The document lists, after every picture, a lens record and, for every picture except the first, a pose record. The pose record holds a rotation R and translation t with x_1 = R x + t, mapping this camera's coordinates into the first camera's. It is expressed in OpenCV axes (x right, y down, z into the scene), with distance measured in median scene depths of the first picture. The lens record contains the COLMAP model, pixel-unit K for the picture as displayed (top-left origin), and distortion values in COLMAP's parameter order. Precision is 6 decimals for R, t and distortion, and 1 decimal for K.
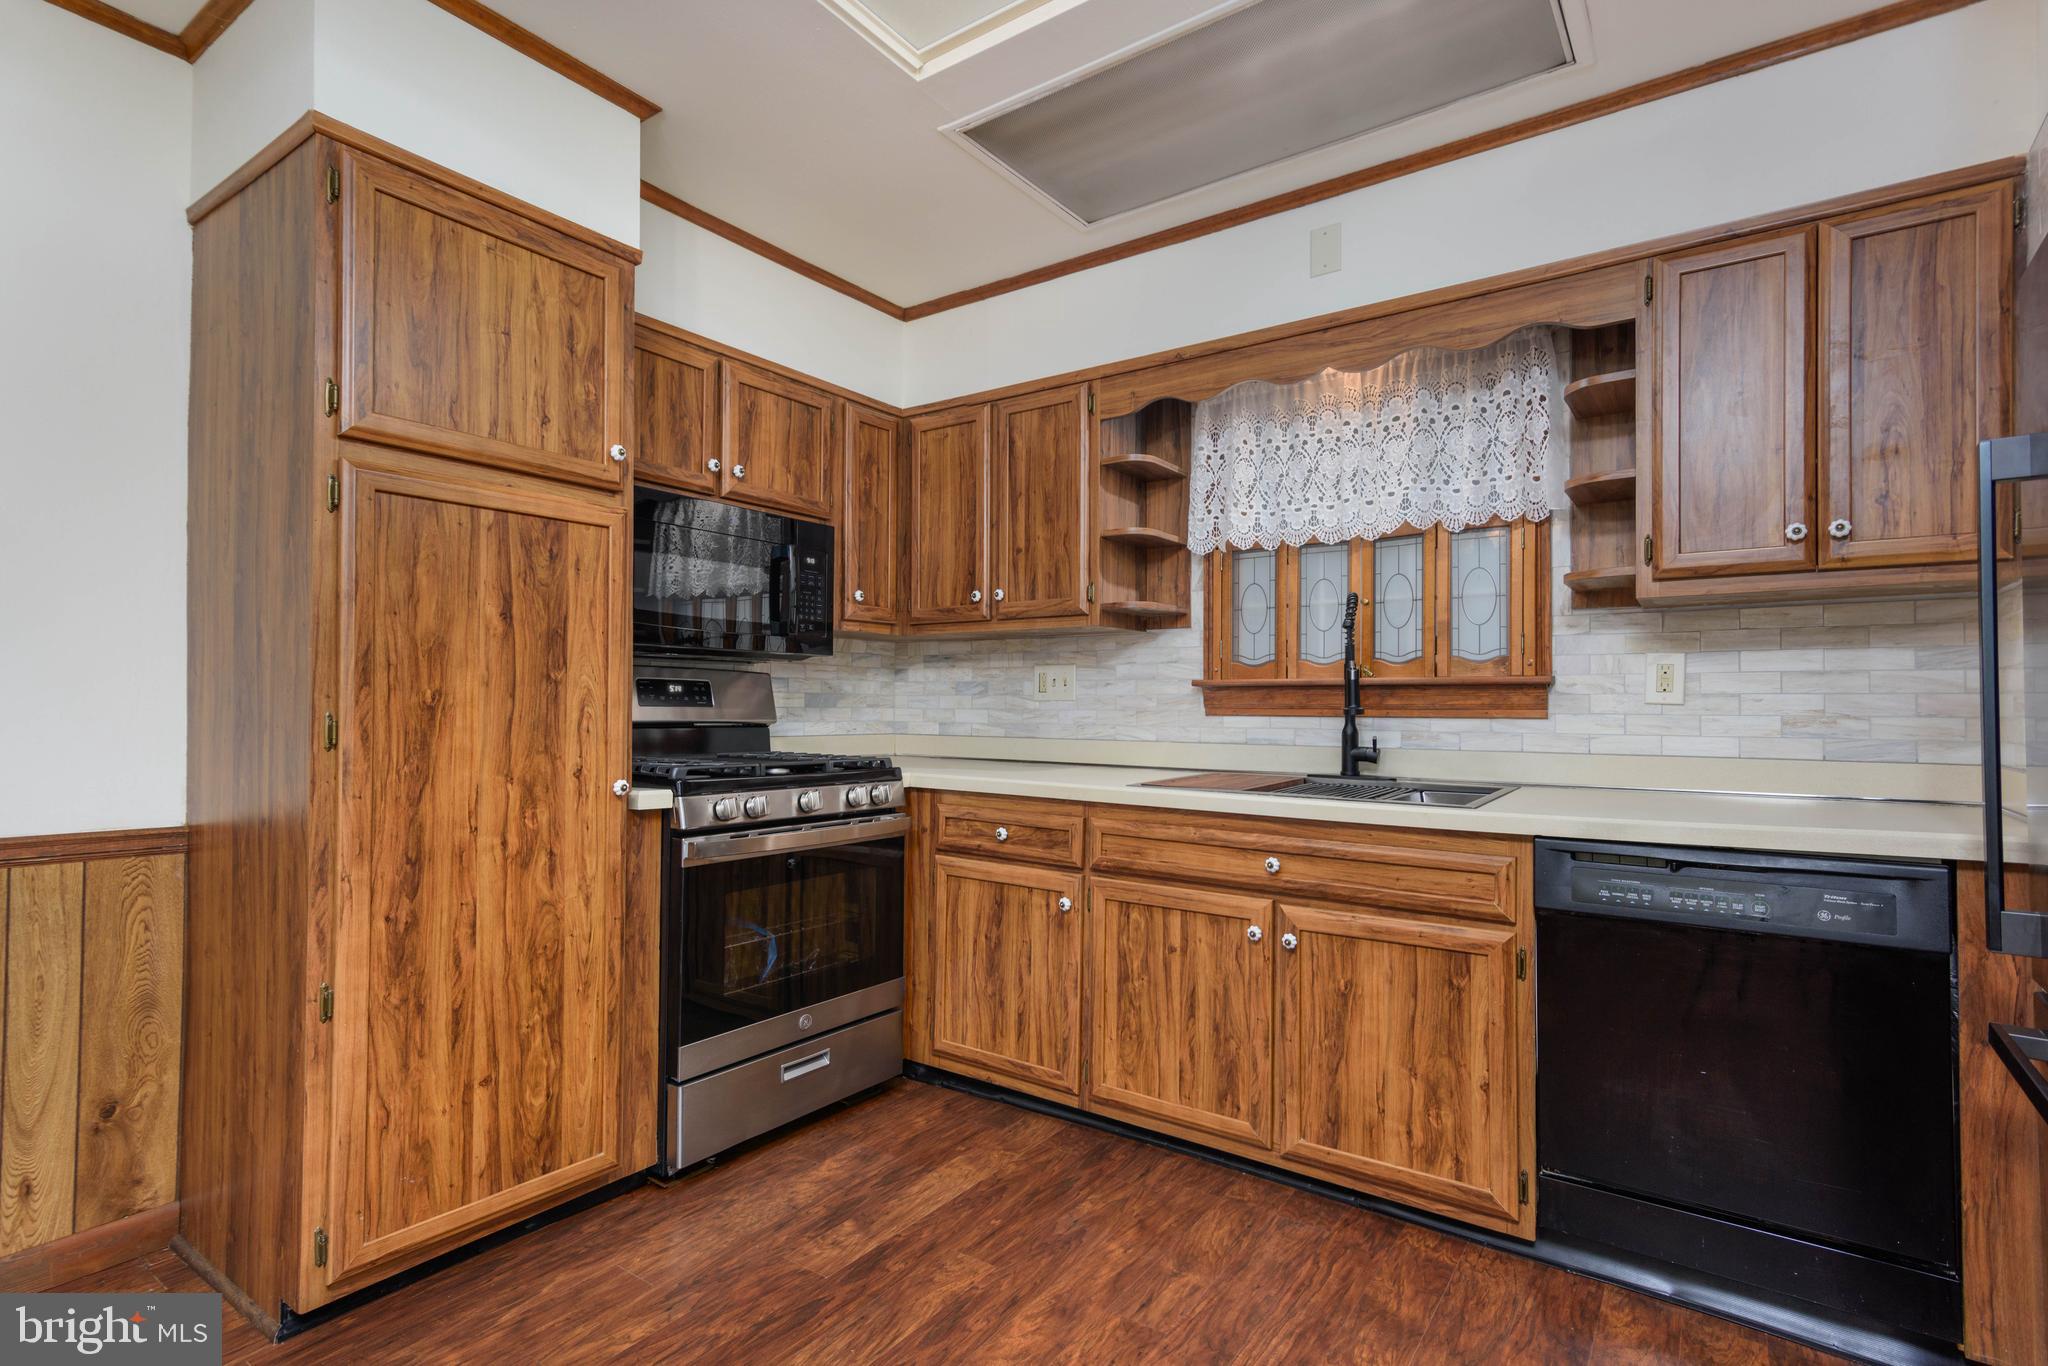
lens RADIAL K [[1001.1, 0, 1023.8], [0, 1001.1, 692.2], [0, 0, 1]] dist [0.020625, 0.000035]
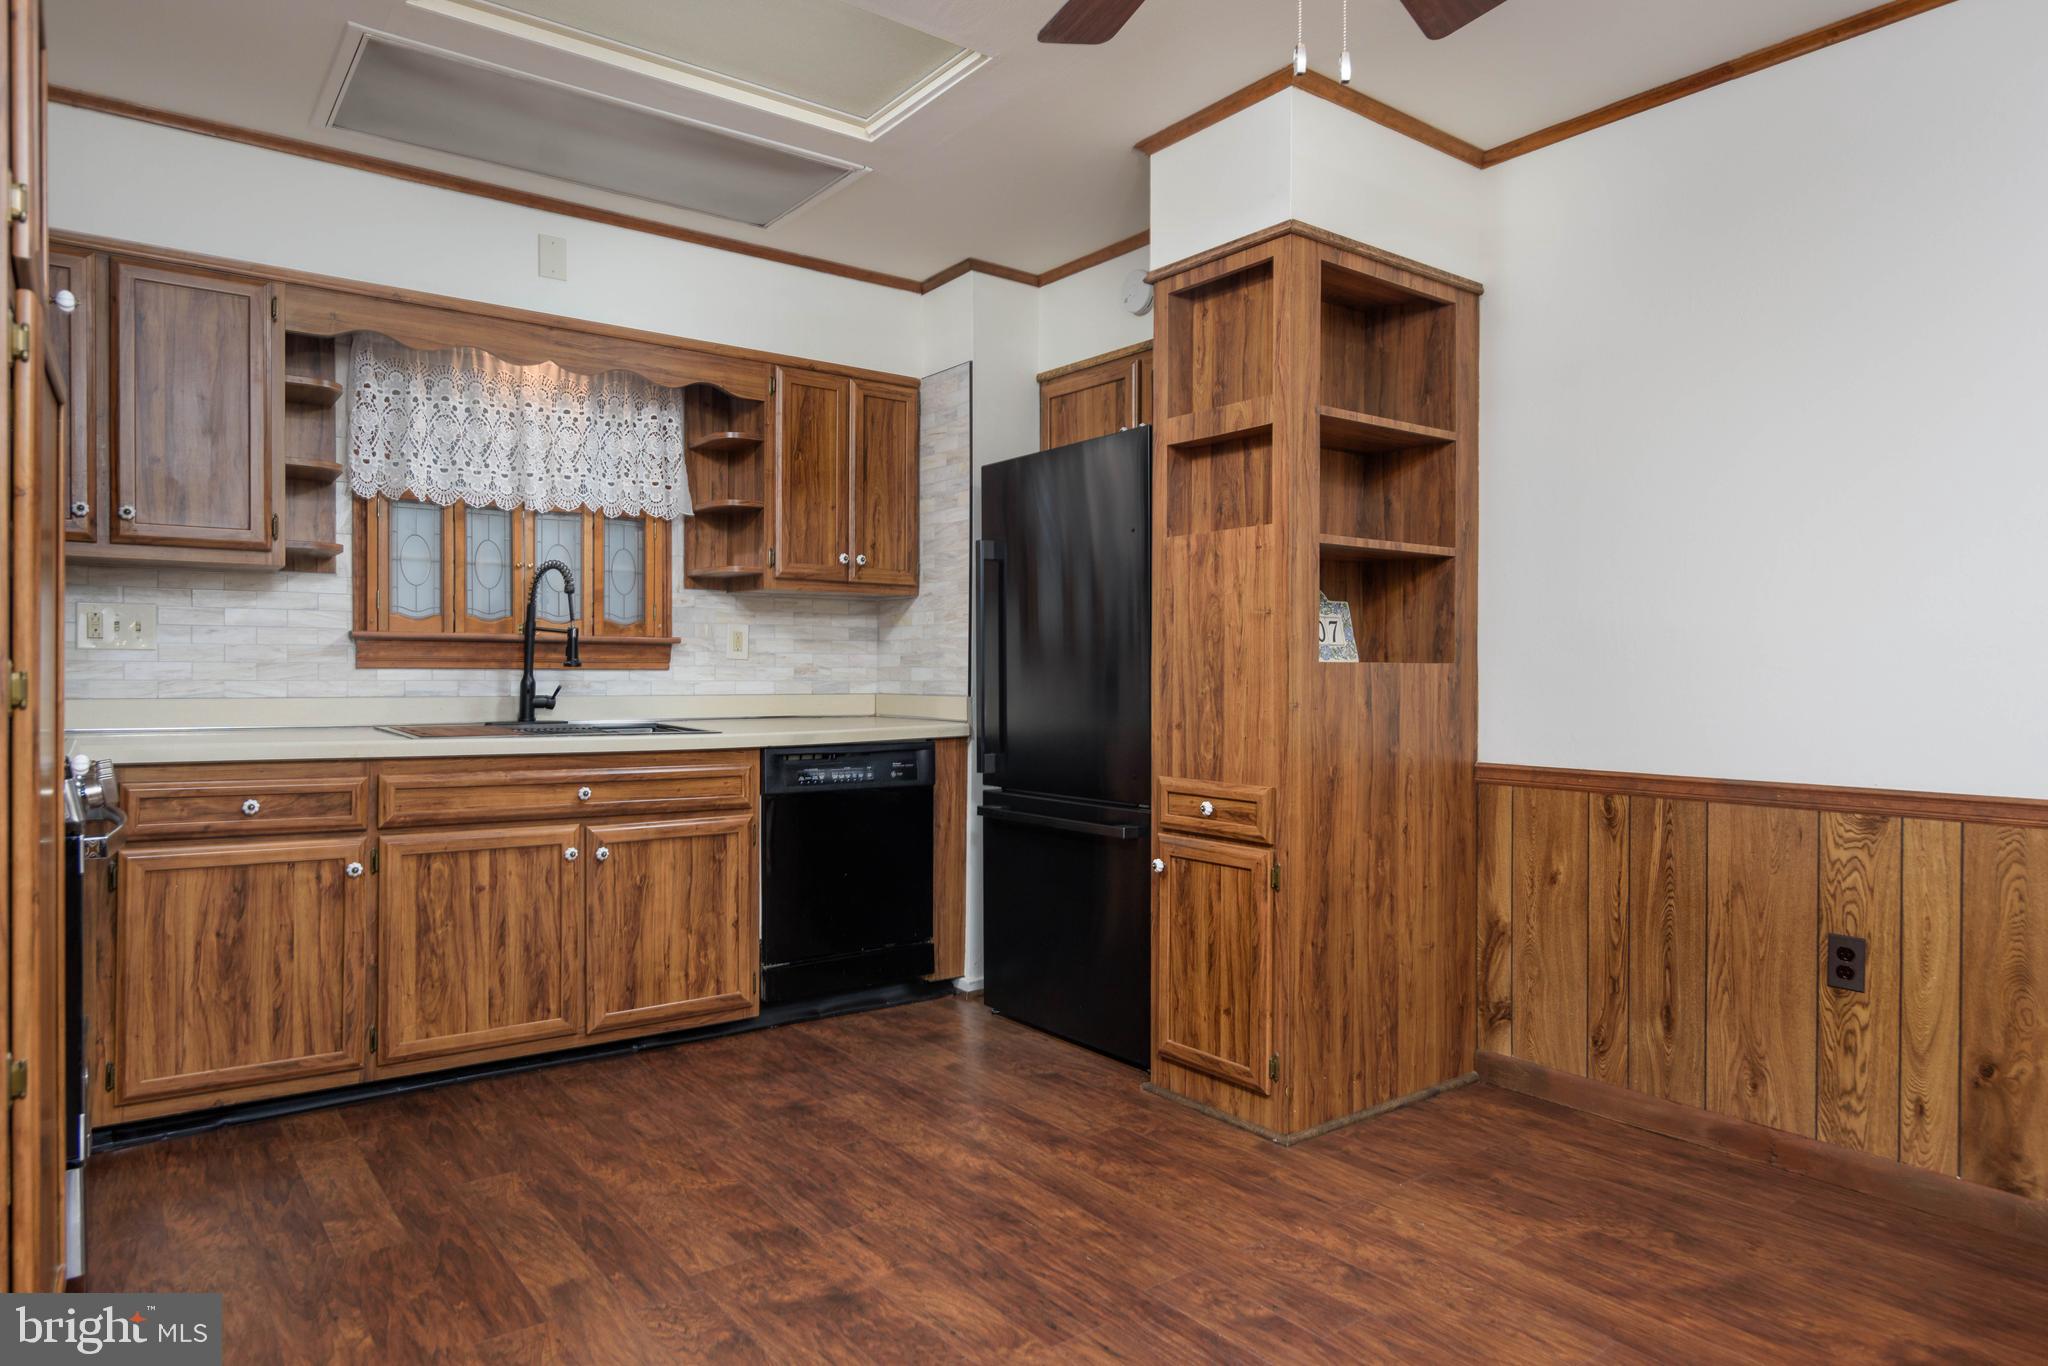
lens RADIAL K [[1242.9, 0, 1024.0], [0, 1242.9, 683.0], [0, 0, 1]] dist [-0.000564, 0.000430]
pose [[0.299642, -0.012068, 0.953975, -0.919069], [-0.018647, 0.999655, 0.018503, 0.004540], [-0.953869, -0.023333, 0.299314, 0.065337]]
